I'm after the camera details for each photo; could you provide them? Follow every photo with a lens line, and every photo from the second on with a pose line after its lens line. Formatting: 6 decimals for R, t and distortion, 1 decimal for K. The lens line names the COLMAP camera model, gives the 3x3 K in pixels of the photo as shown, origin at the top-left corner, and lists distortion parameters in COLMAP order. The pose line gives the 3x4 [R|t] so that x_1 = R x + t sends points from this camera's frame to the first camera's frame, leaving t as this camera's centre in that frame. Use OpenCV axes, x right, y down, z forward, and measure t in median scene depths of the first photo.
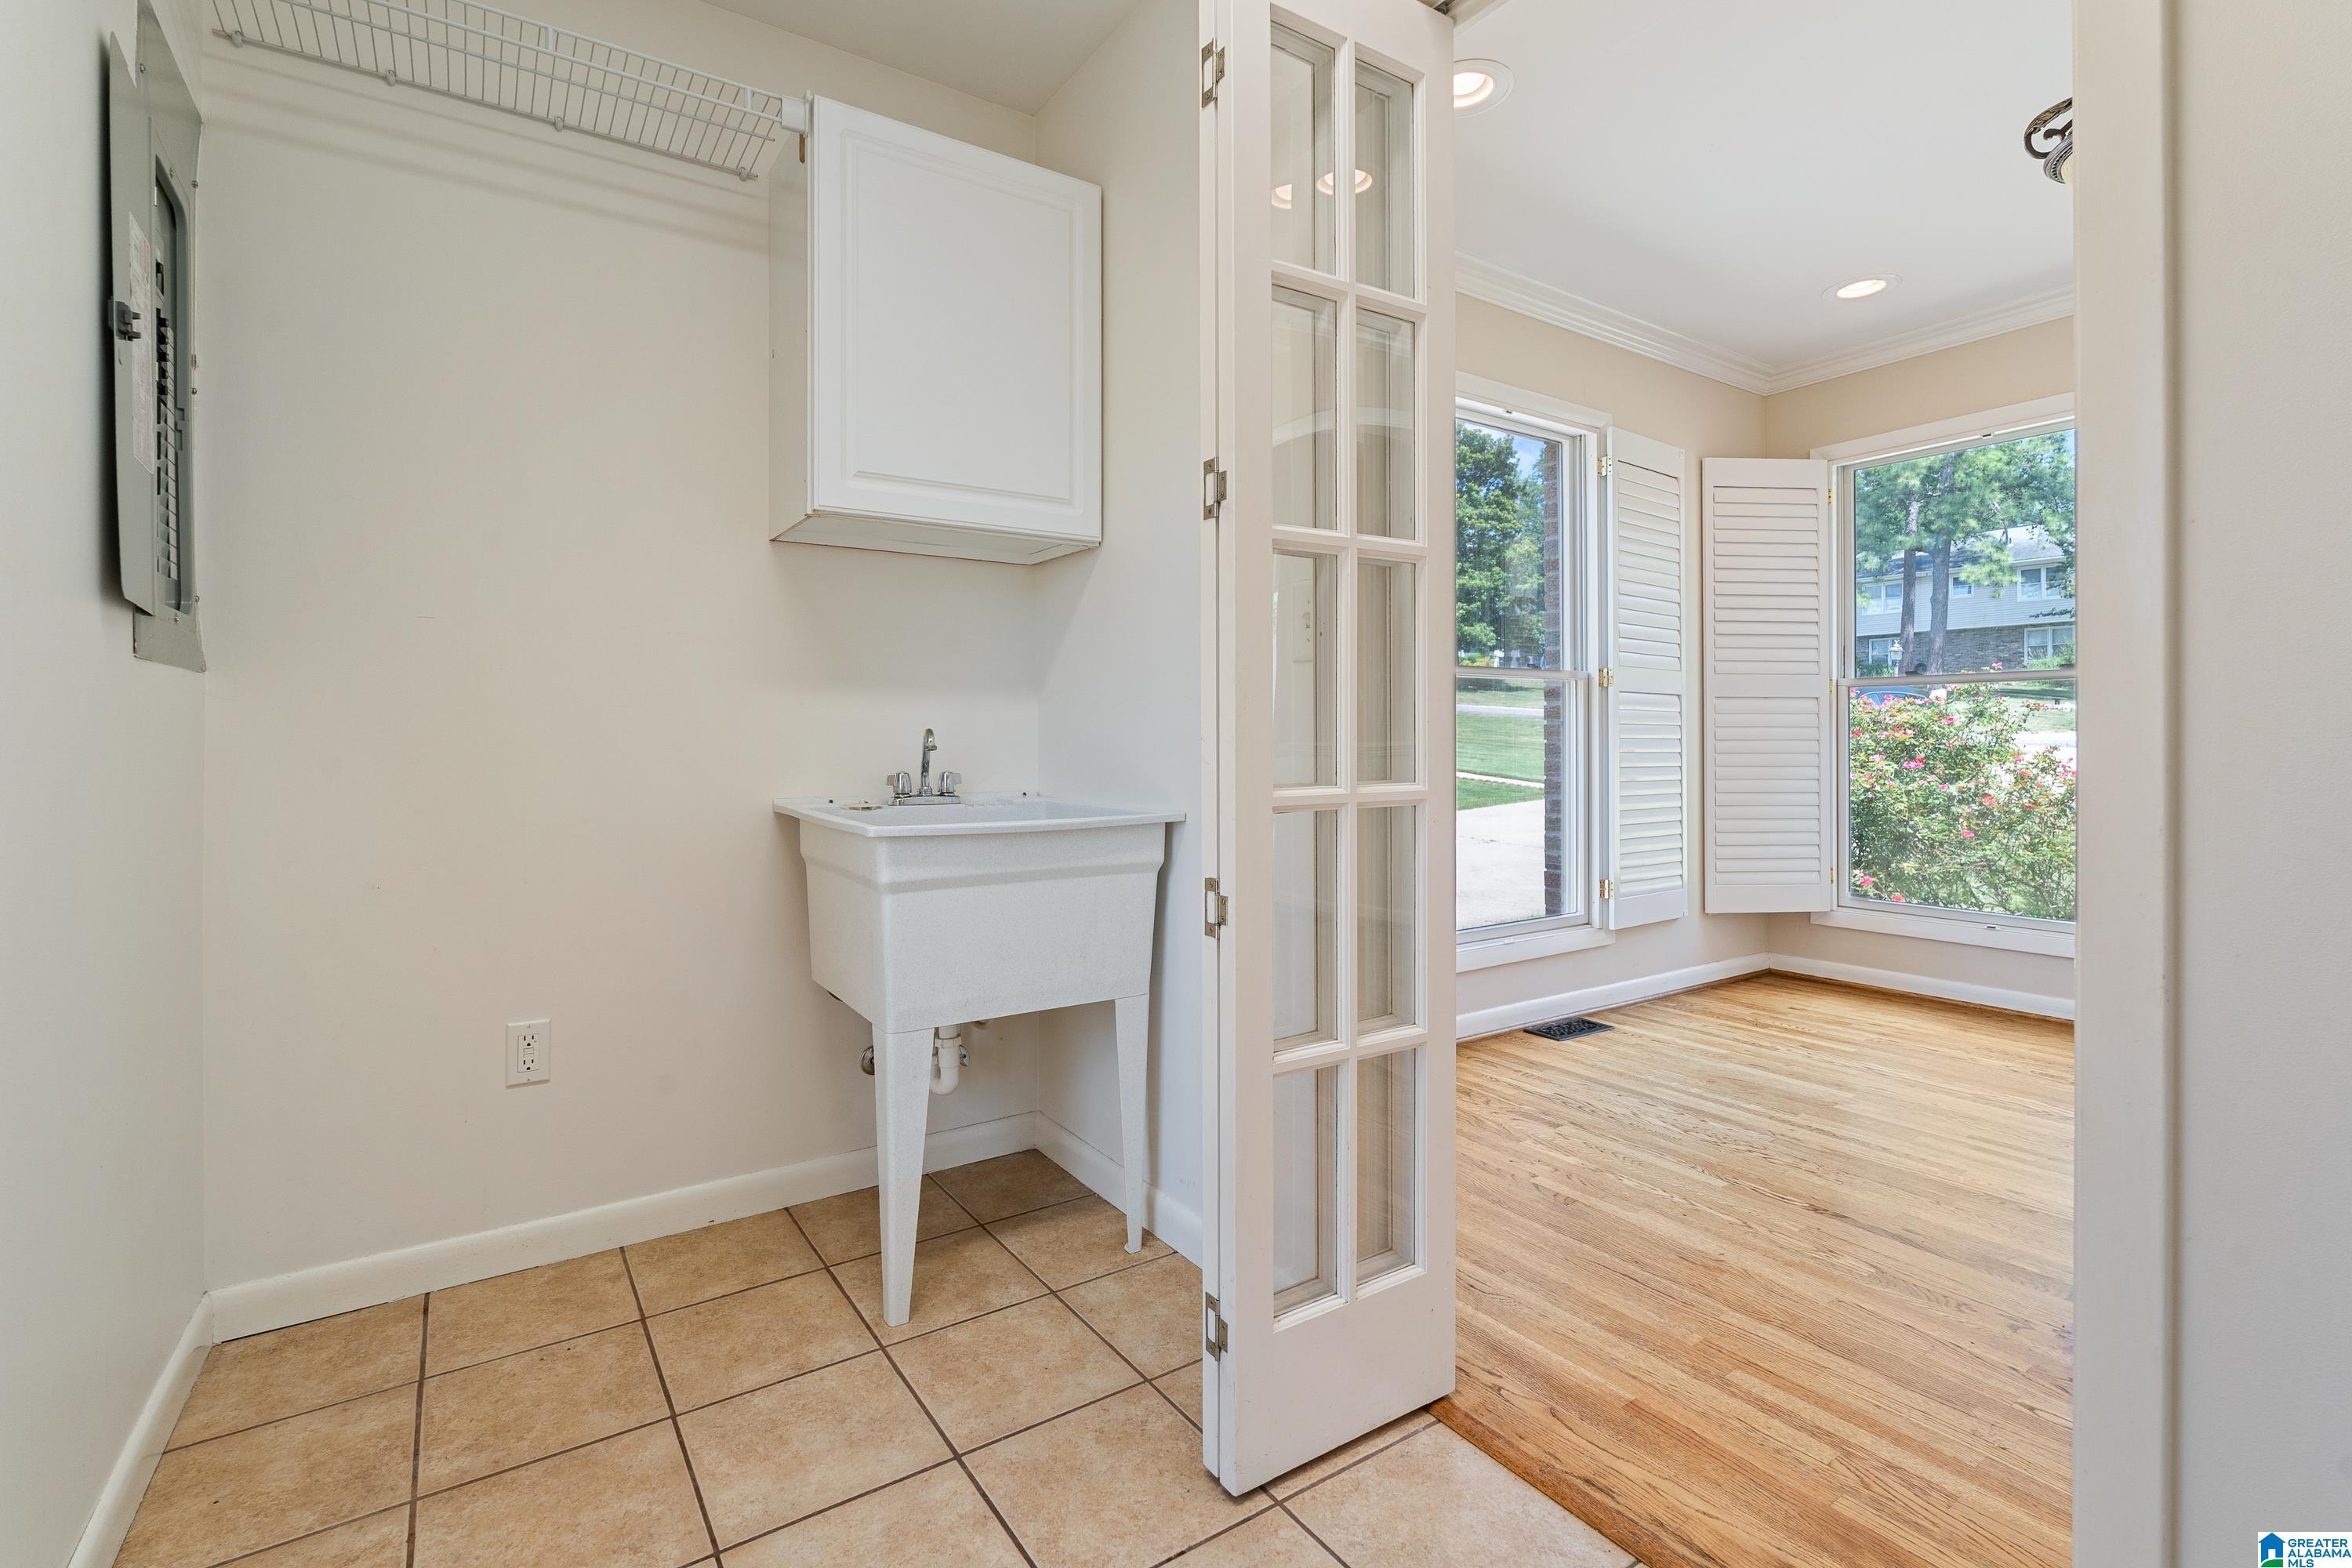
lens RADIAL K [[1055.9, 0, 1162.4], [0, 1055.9, 736.6], [0, 0, 1]] dist [-0.000244, 0.000083]
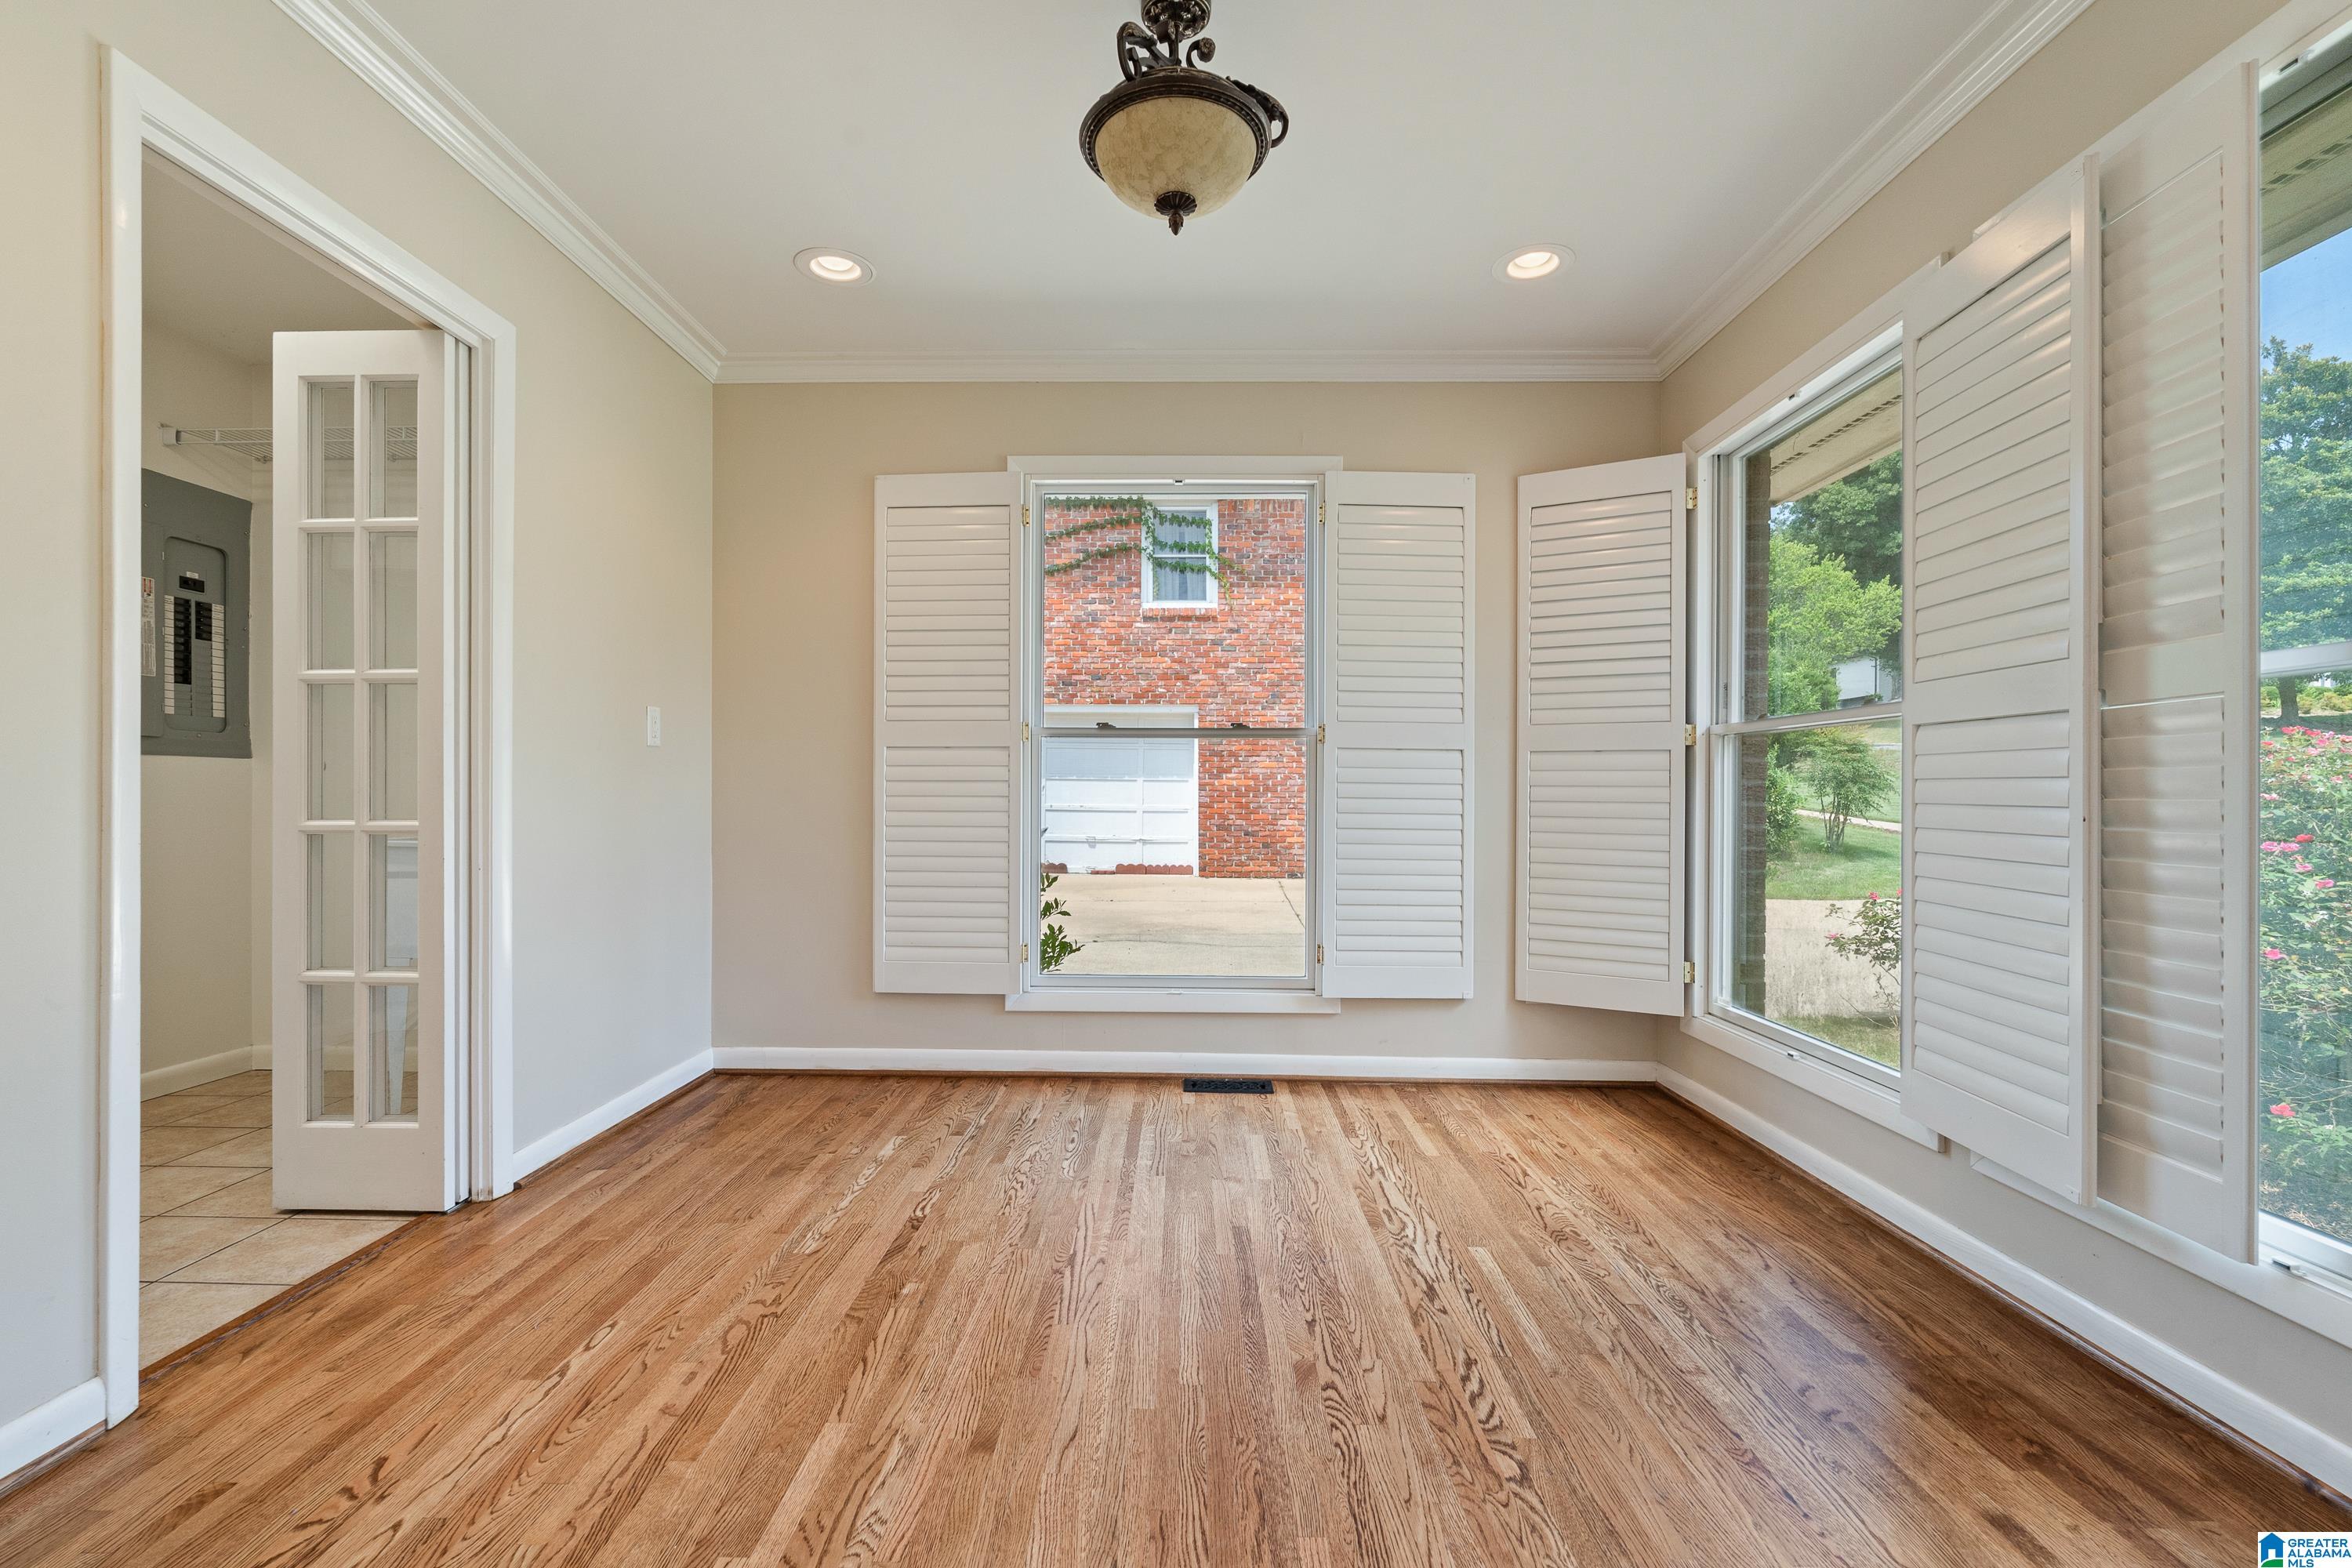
lens RADIAL K [[1031.4, 0, 1161.8], [0, 1031.4, 791.8], [0, 0, 1]] dist [-0.003240, -0.000078]
pose [[0.821593, 0.003357, -0.570065, 1.229827], [-0.005773, 0.999980, -0.002432, -0.000441], [0.570046, 0.005289, 0.821596, 0.216870]]
